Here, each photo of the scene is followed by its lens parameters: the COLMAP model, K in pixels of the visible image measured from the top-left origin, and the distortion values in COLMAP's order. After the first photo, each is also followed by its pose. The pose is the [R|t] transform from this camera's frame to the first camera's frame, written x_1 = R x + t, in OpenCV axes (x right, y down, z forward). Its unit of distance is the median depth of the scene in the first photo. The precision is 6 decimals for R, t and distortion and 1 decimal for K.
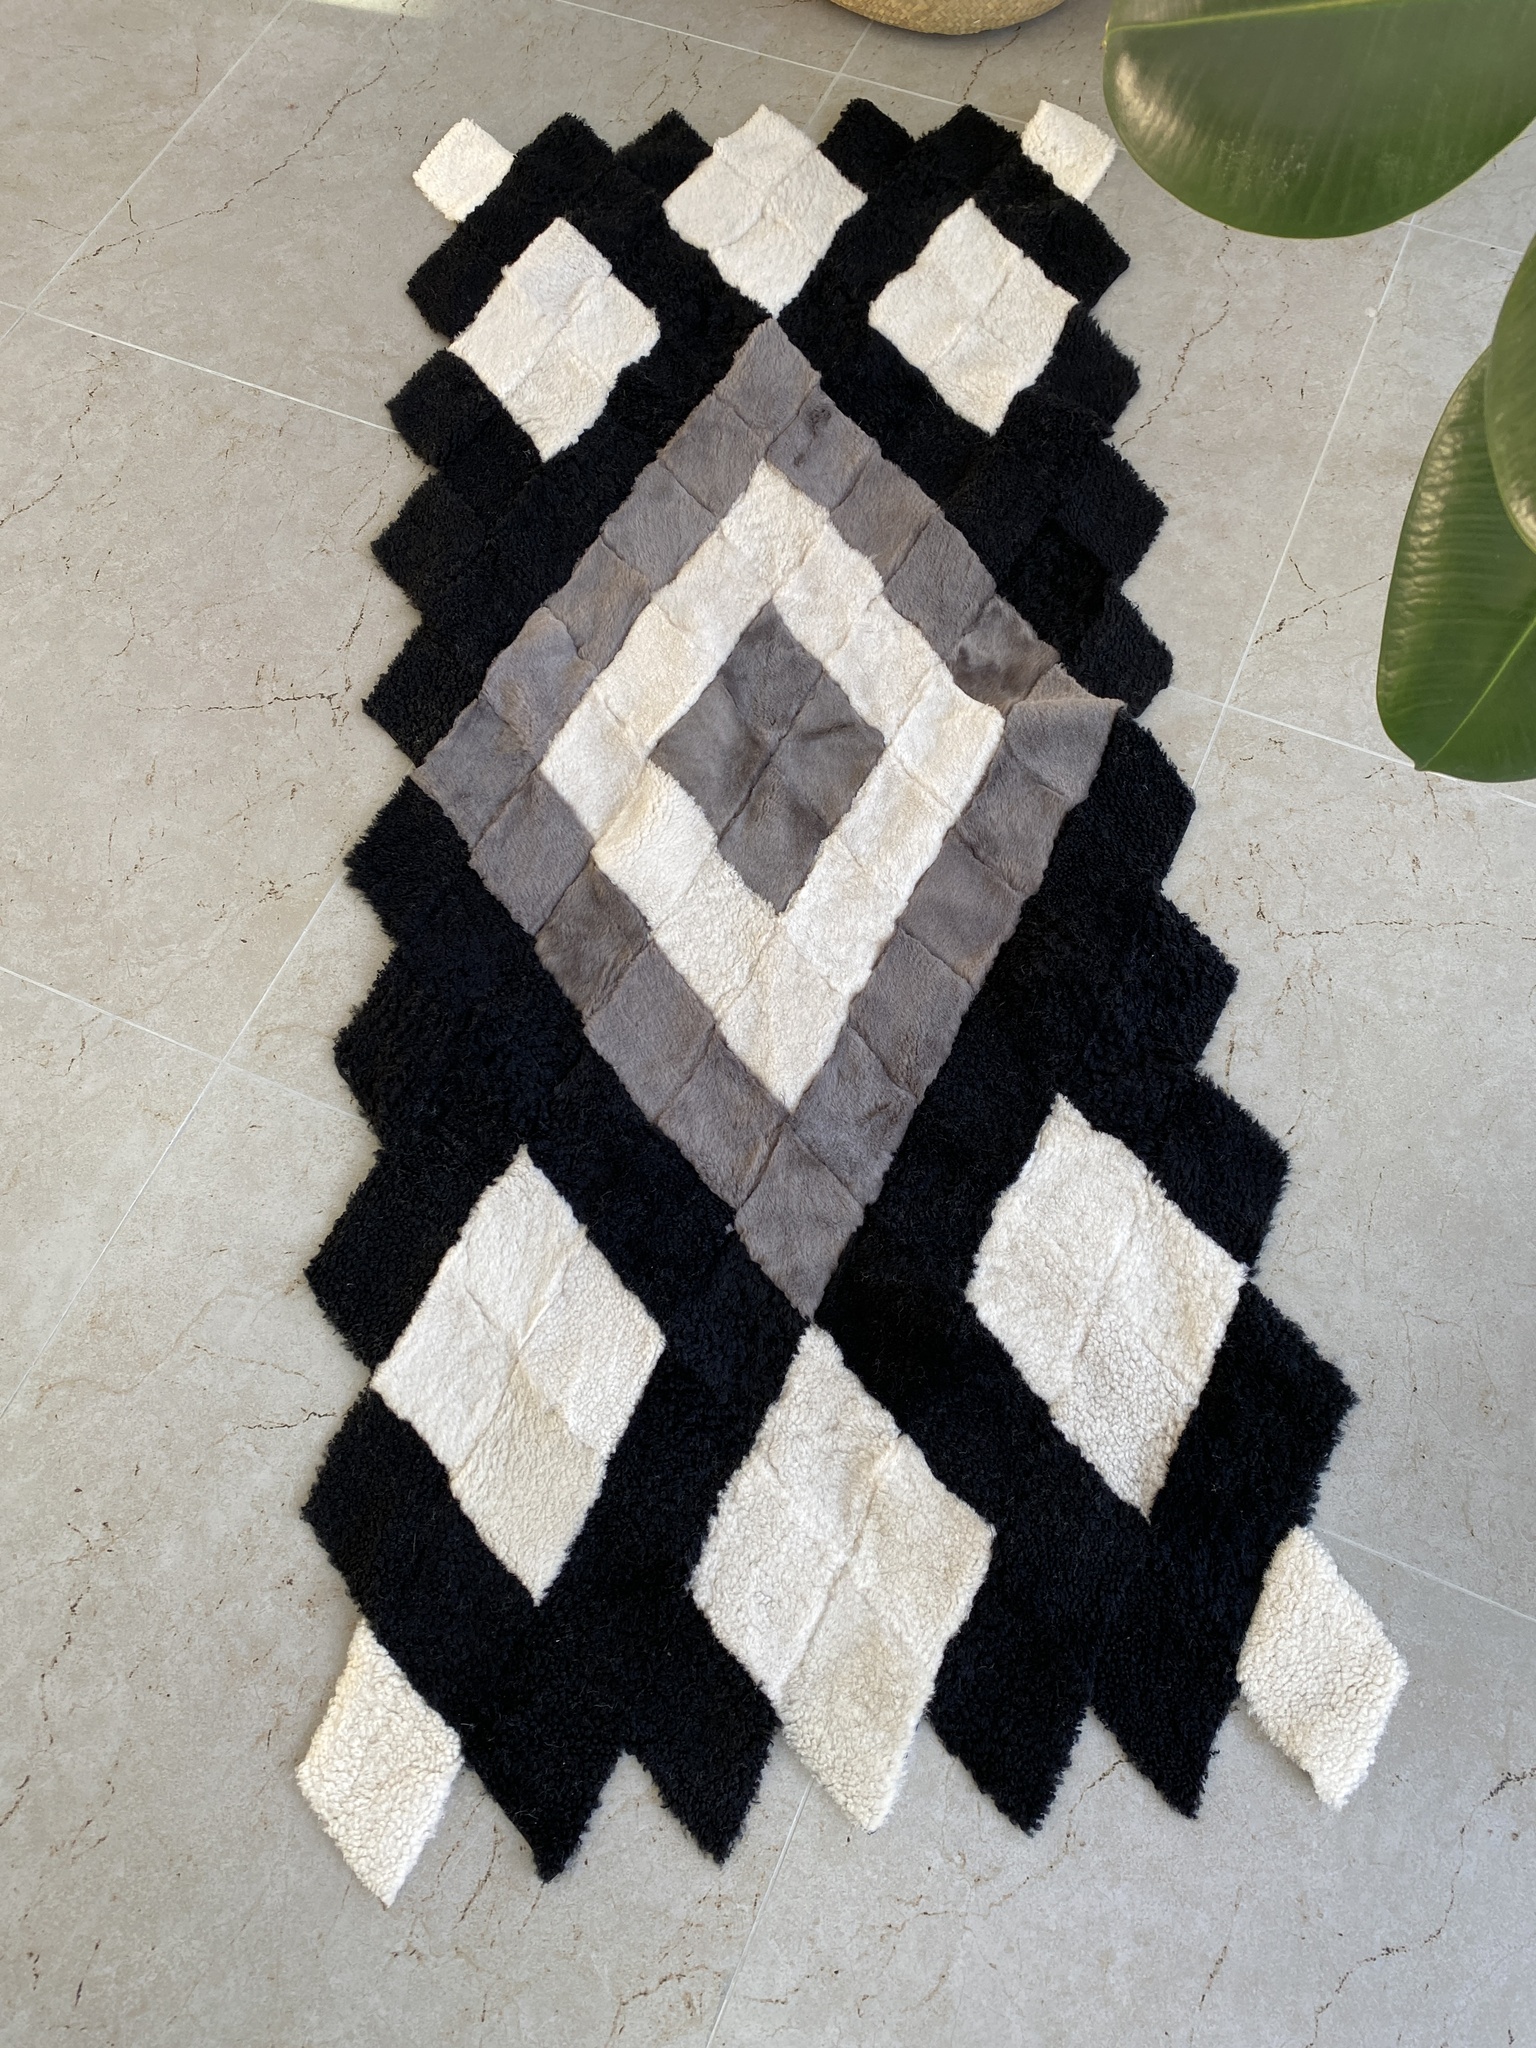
lens RADIAL K [[1554.6, 0, 786.1], [0, 1554.6, 996.5], [0, 0, 1]] dist [0.017207, -0.019446]
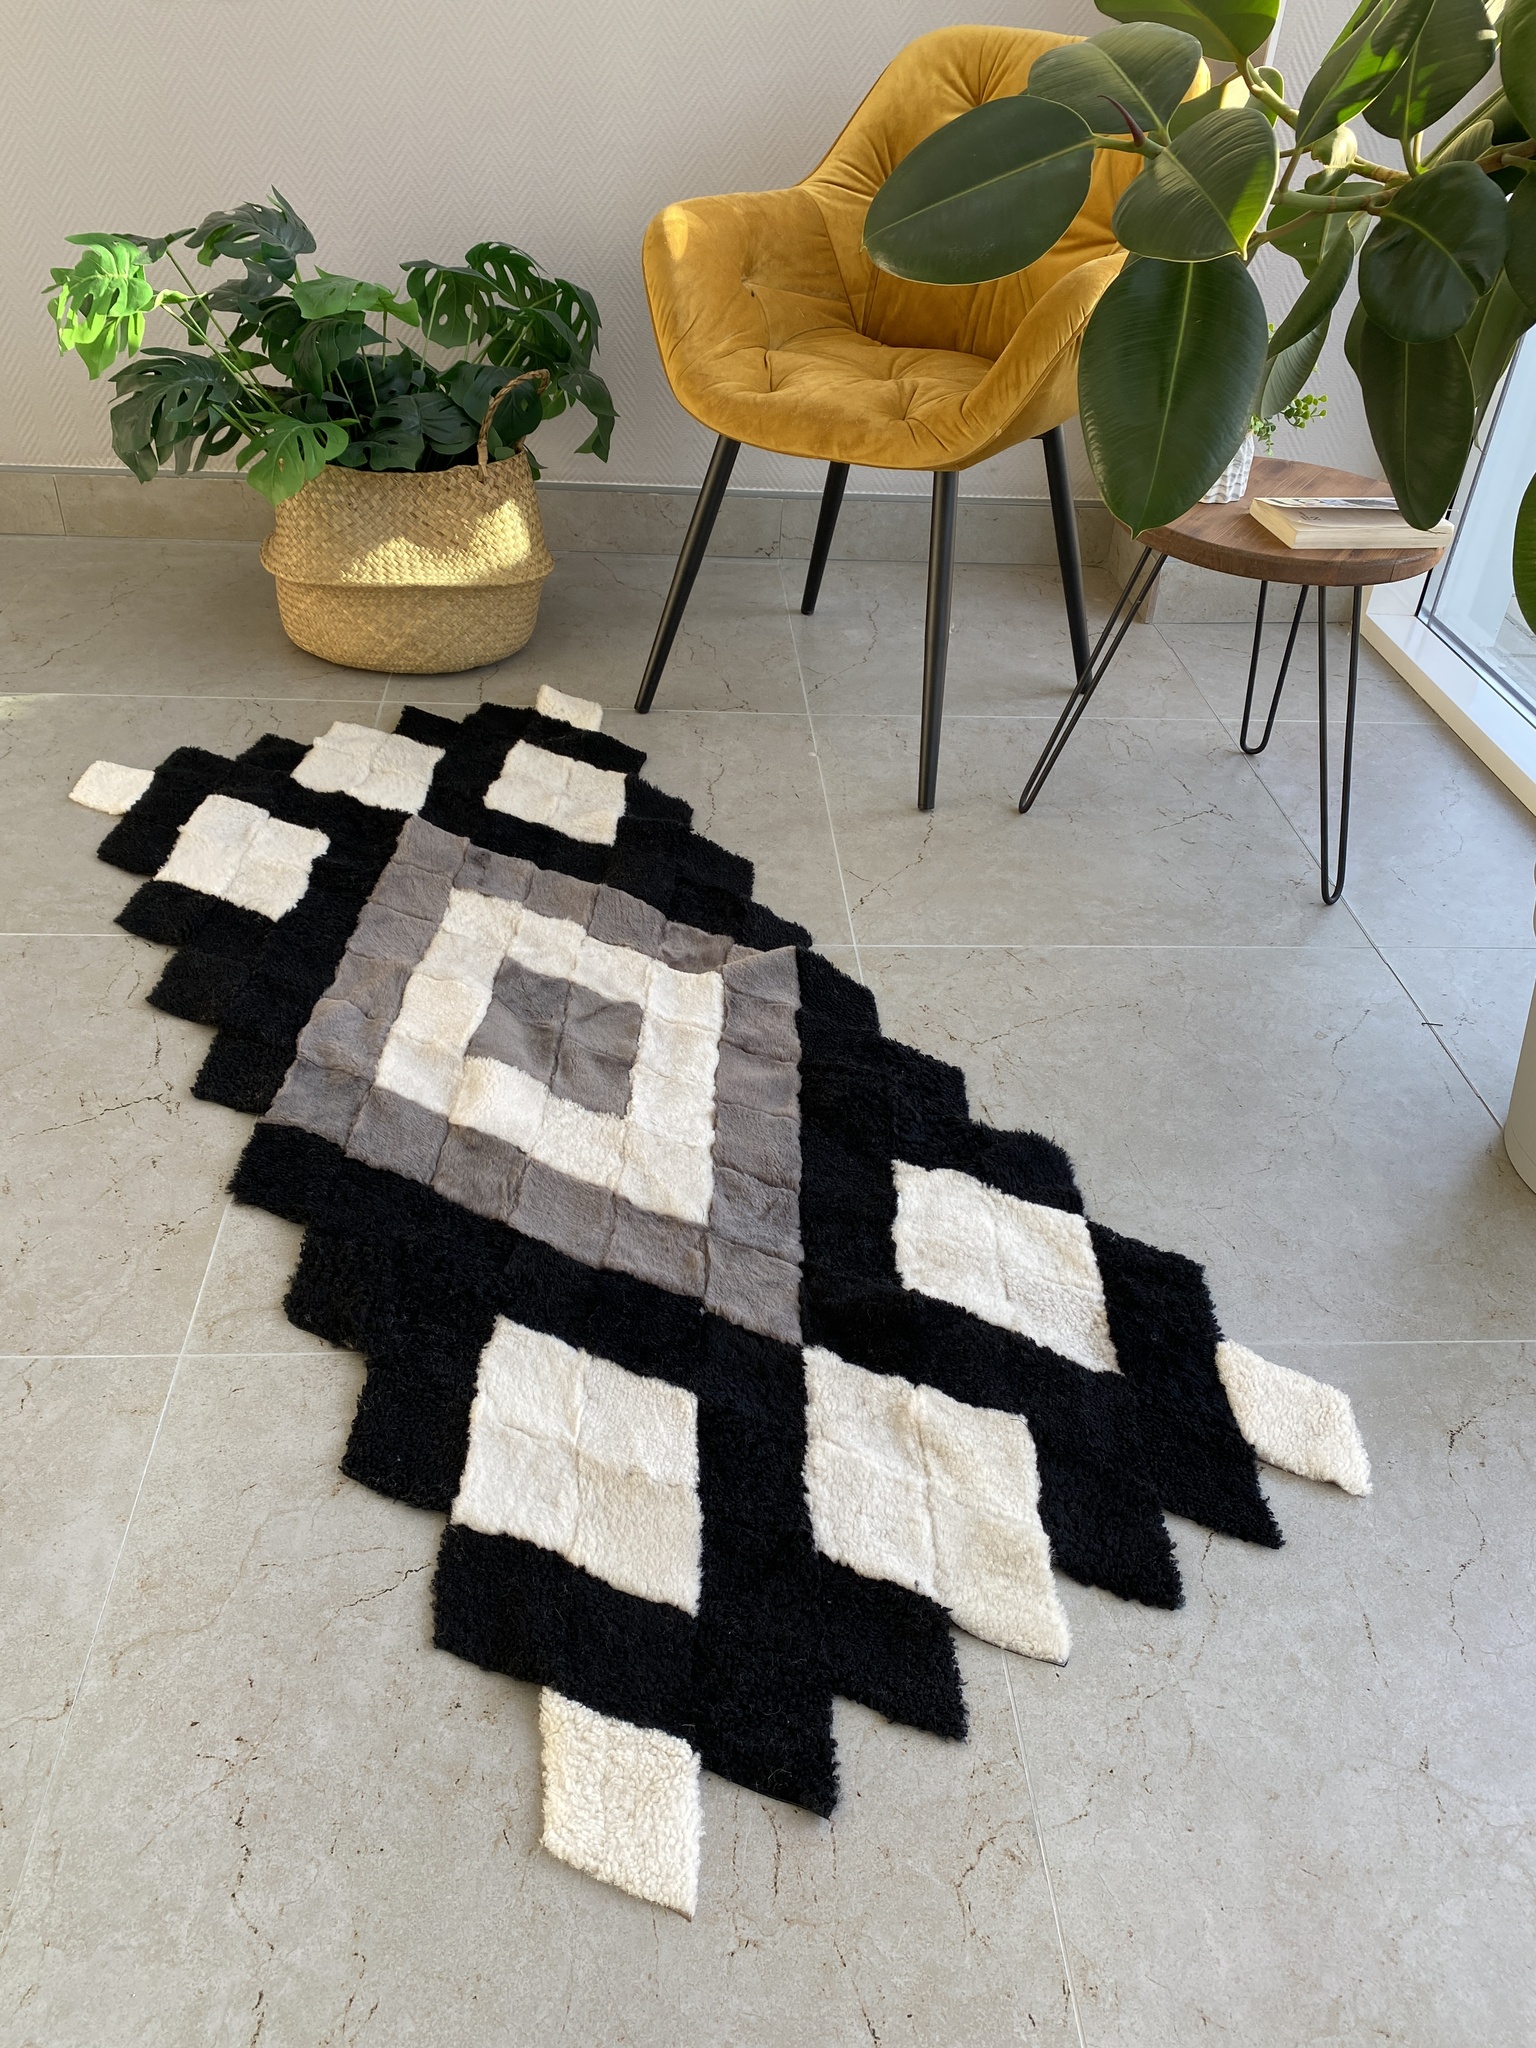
lens RADIAL K [[1554.6, 0, 747.1], [0, 1554.6, 1043.4], [0, 0, 1]] dist [0.017207, -0.019446]
pose [[0.888708, -0.209299, 0.407912, -0.411950], [0.378825, 0.836373, -0.396197, 0.425810], [-0.258243, 0.506630, 0.822579, -0.050901]]
